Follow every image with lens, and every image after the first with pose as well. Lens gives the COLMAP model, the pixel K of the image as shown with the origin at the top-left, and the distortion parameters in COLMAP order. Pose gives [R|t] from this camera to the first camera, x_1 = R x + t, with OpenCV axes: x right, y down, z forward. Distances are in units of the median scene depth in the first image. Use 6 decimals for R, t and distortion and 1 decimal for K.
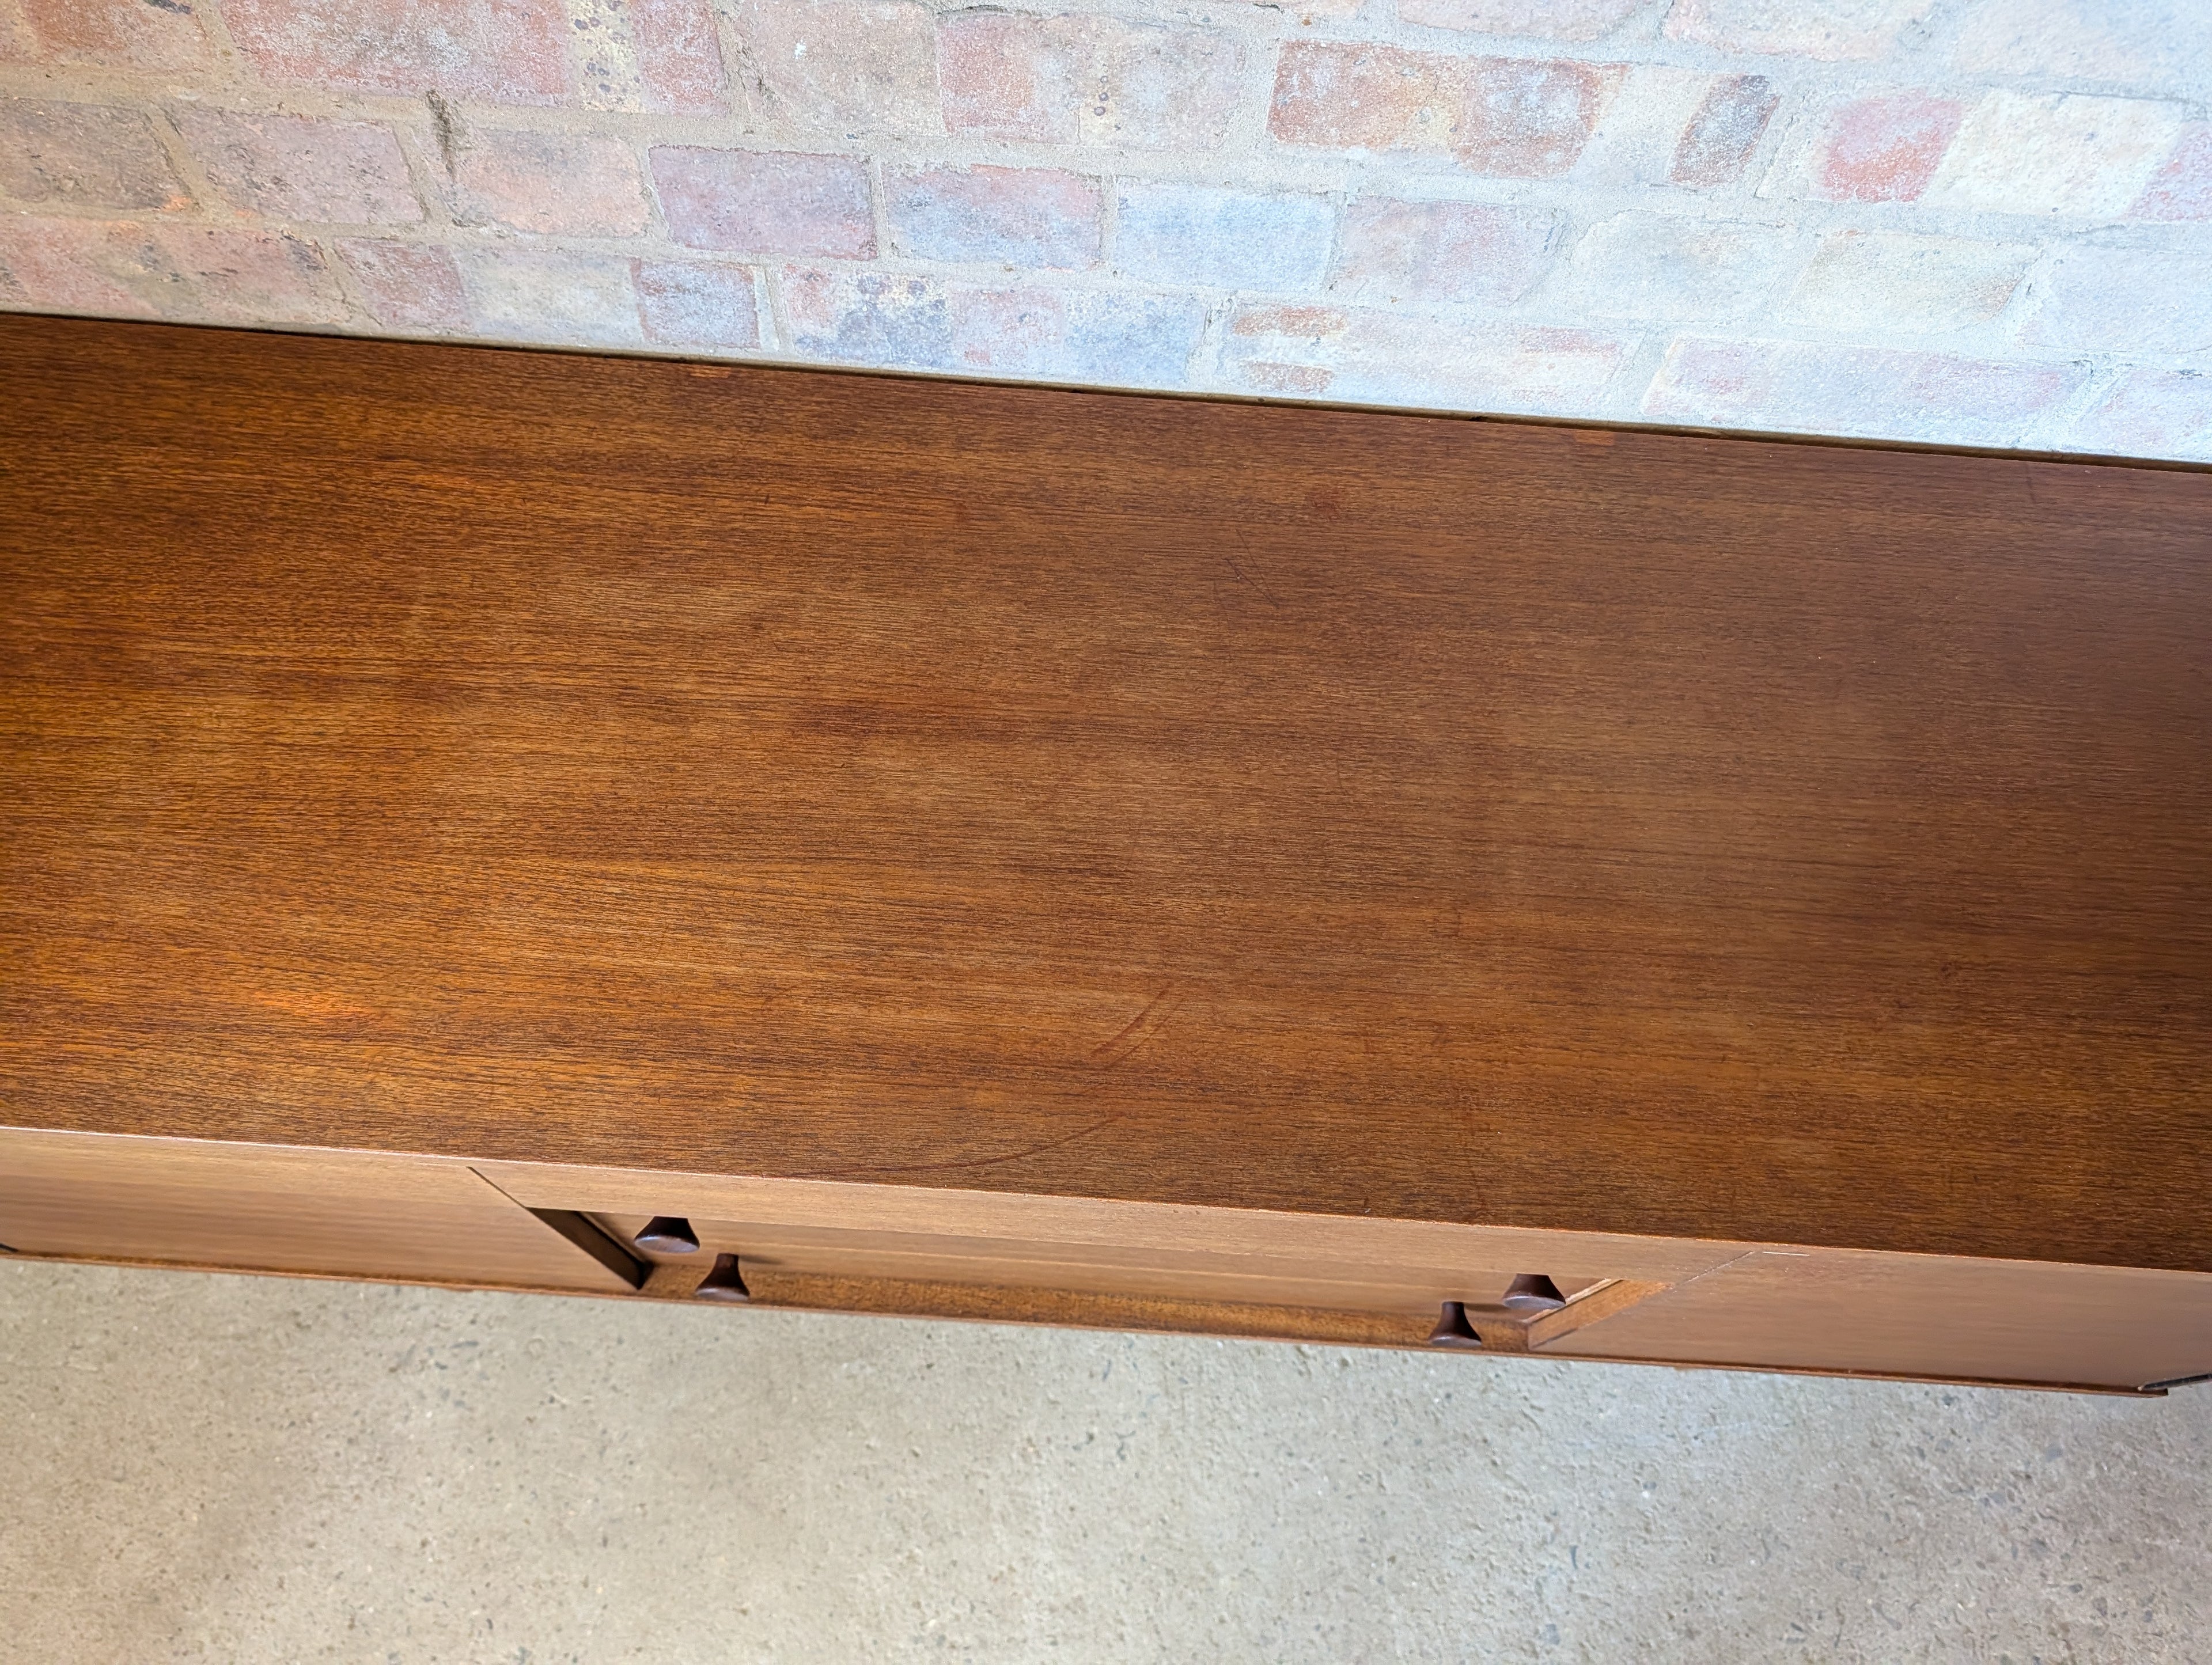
lens RADIAL K [[1608.2, 0, 1094.8], [0, 1608.2, 832.1], [0, 0, 1]] dist [-0.008811, 0.003455]
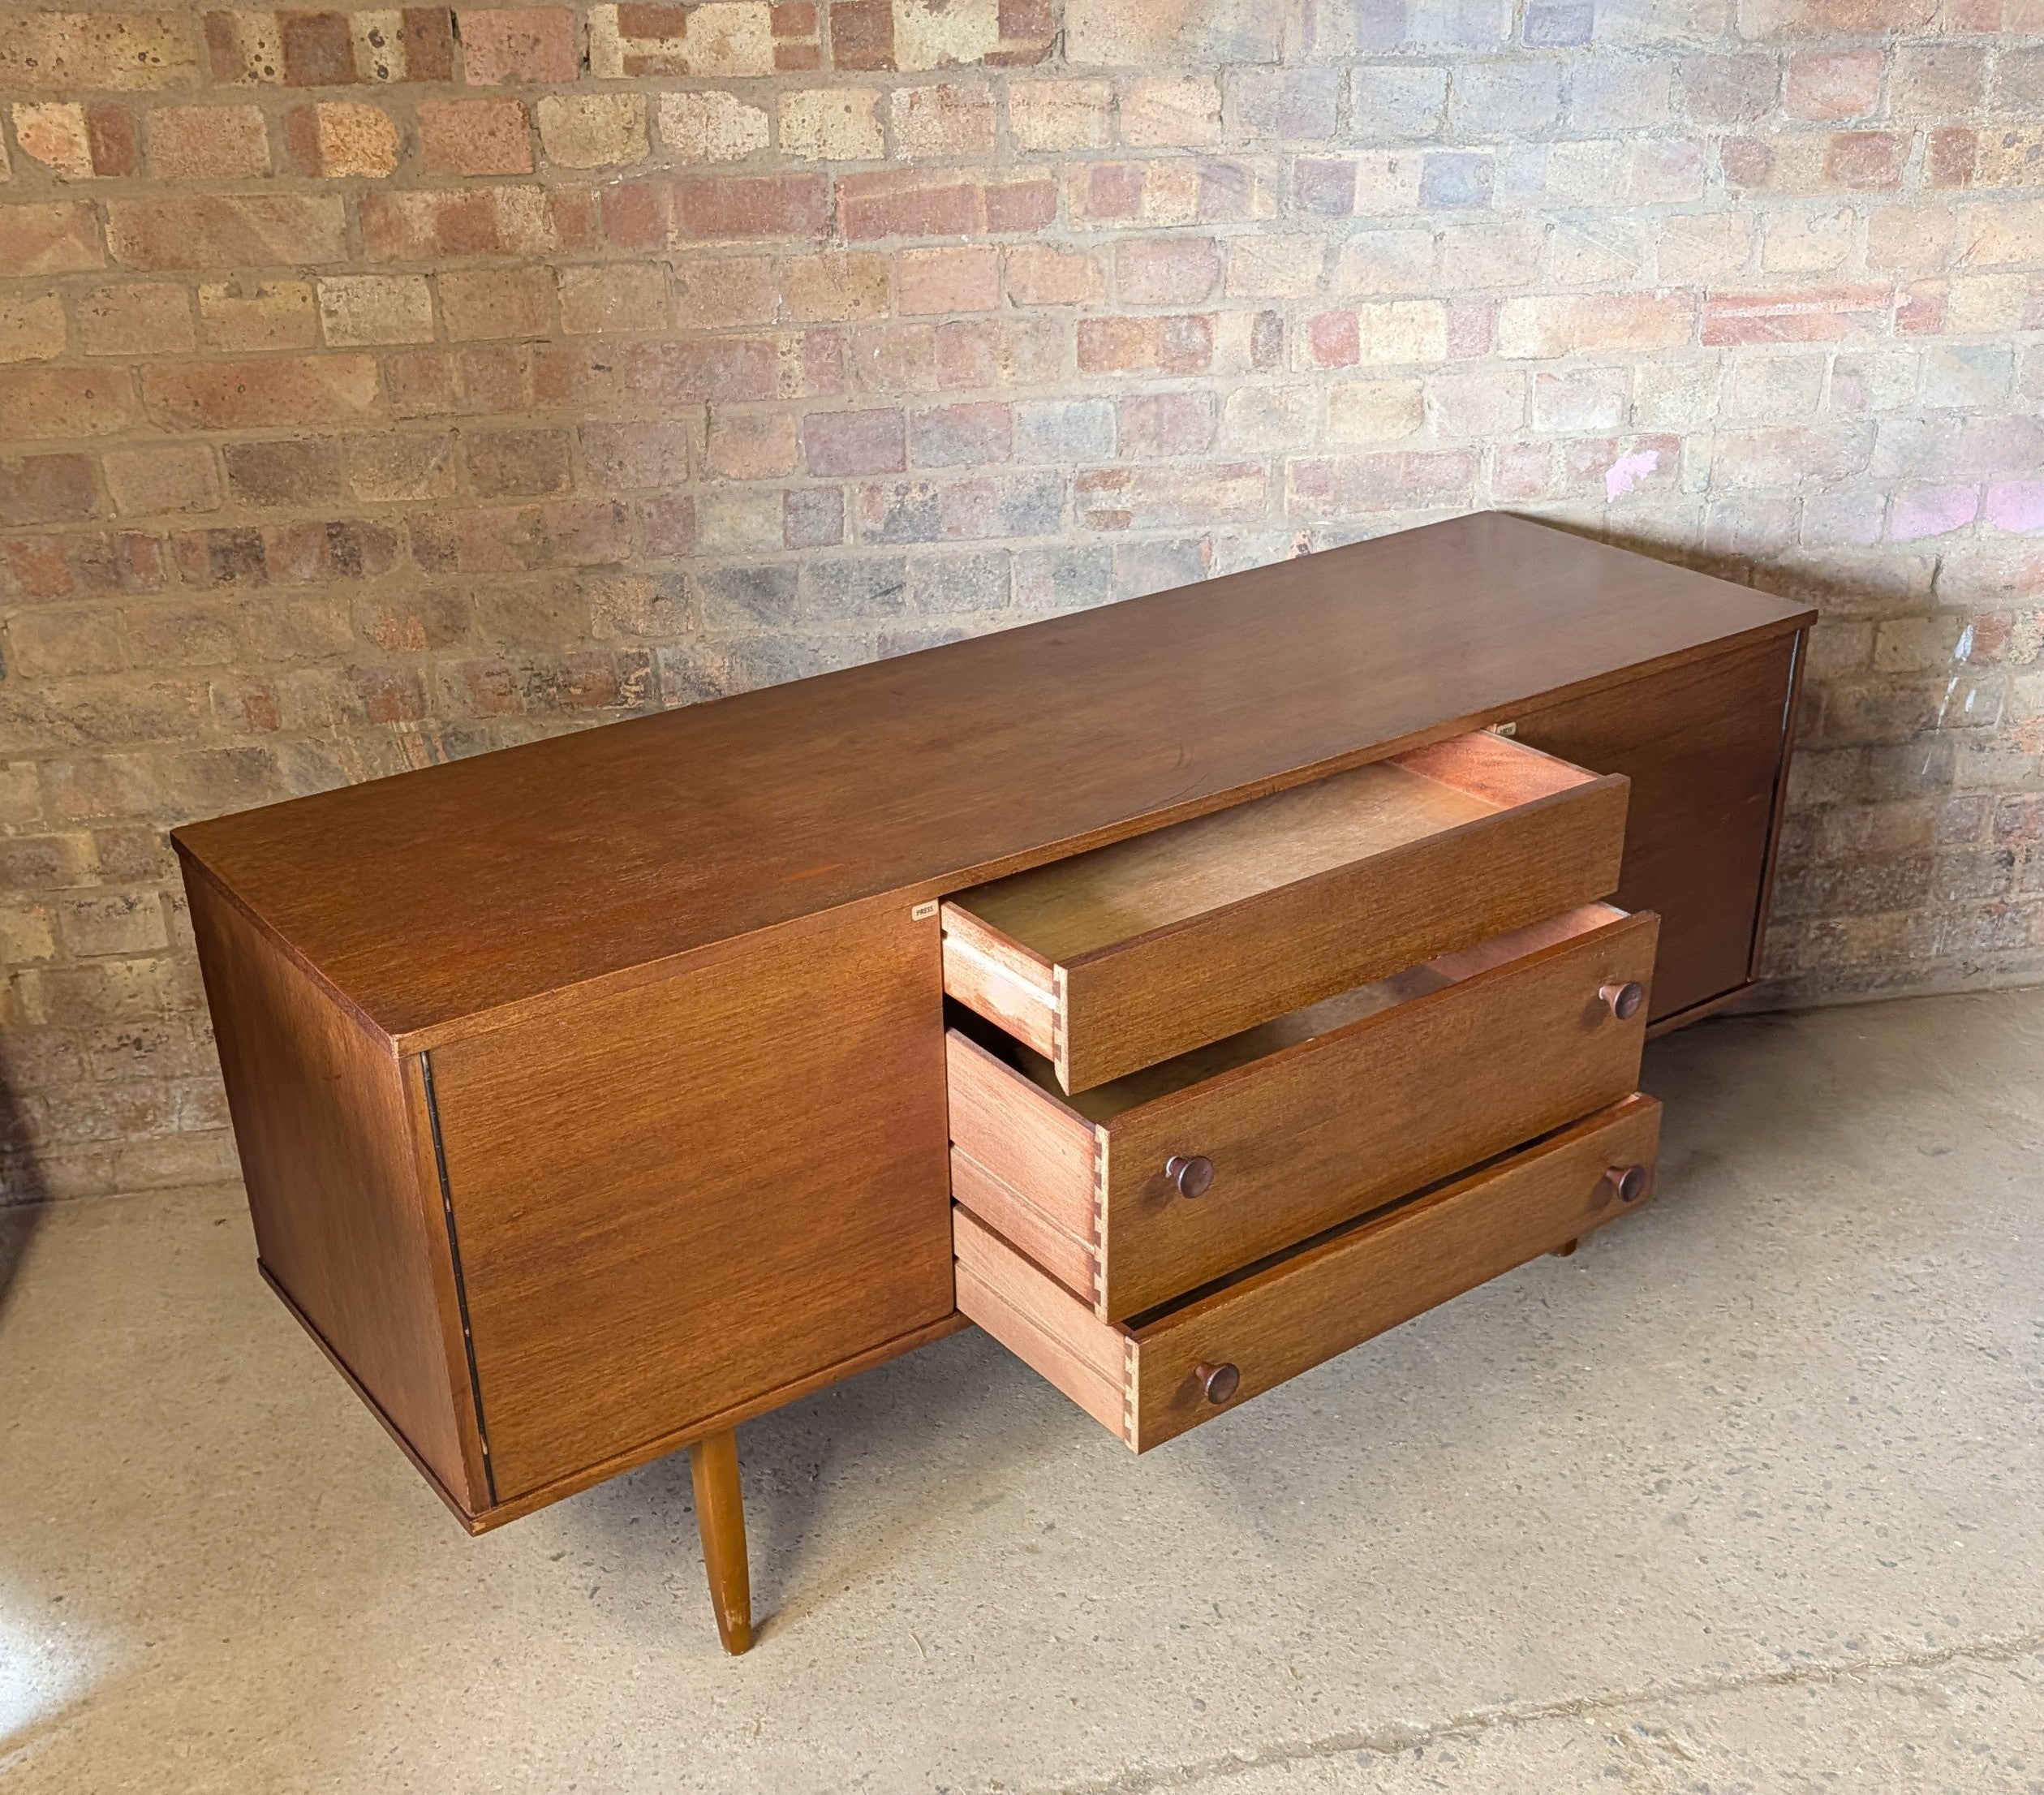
lens RADIAL K [[2391.1, 0, 1052.6], [0, 2391.1, 1058.0], [0, 0, 1]] dist [0.010274, 0.000000]
pose [[0.967097, -0.165336, 0.193356, -0.668991], [0.248092, 0.781182, -0.572892, 2.032916], [-0.056327, 0.602012, 0.796498, -1.000958]]
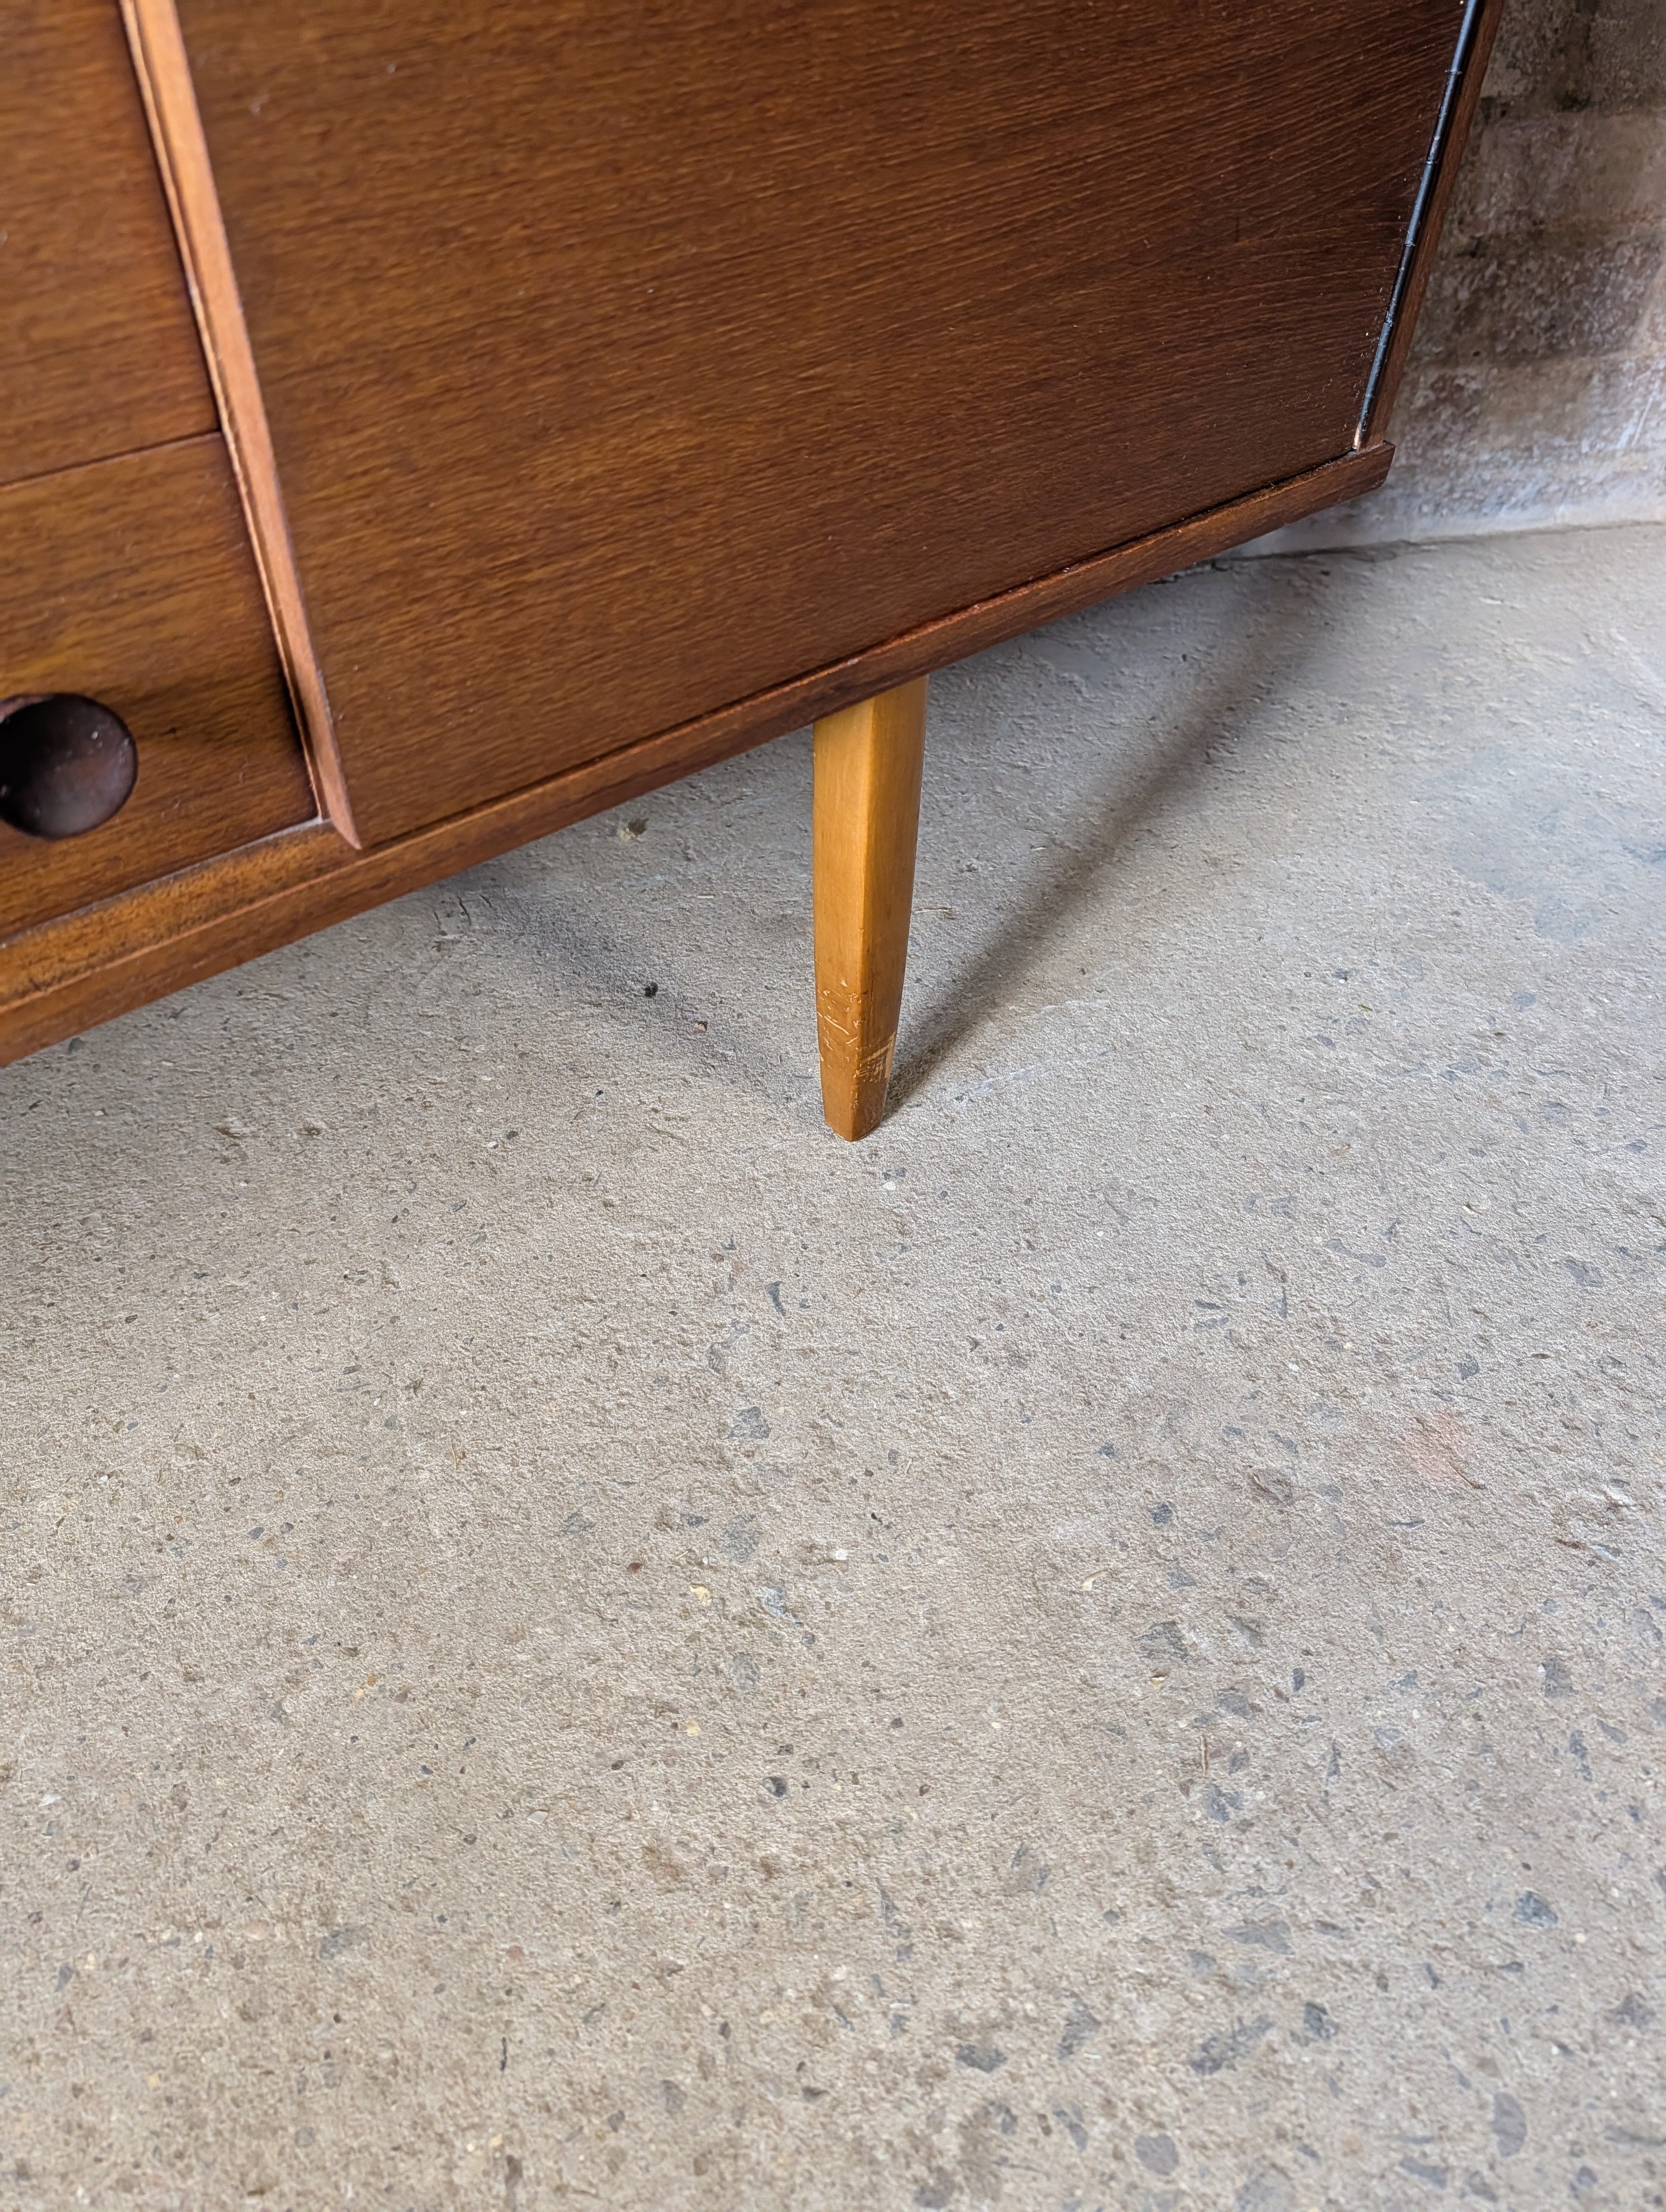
lens RADIAL K [[1608.6, 0, 839.9], [0, 1608.6, 1077.7], [0, 0, 1]] dist [-0.008811, 0.003455]
pose [[0.955612, -0.216470, 0.199866, 0.358064], [0.270610, 0.913146, -0.304851, 0.854203], [-0.116516, 0.345405, 0.931192, 0.761700]]
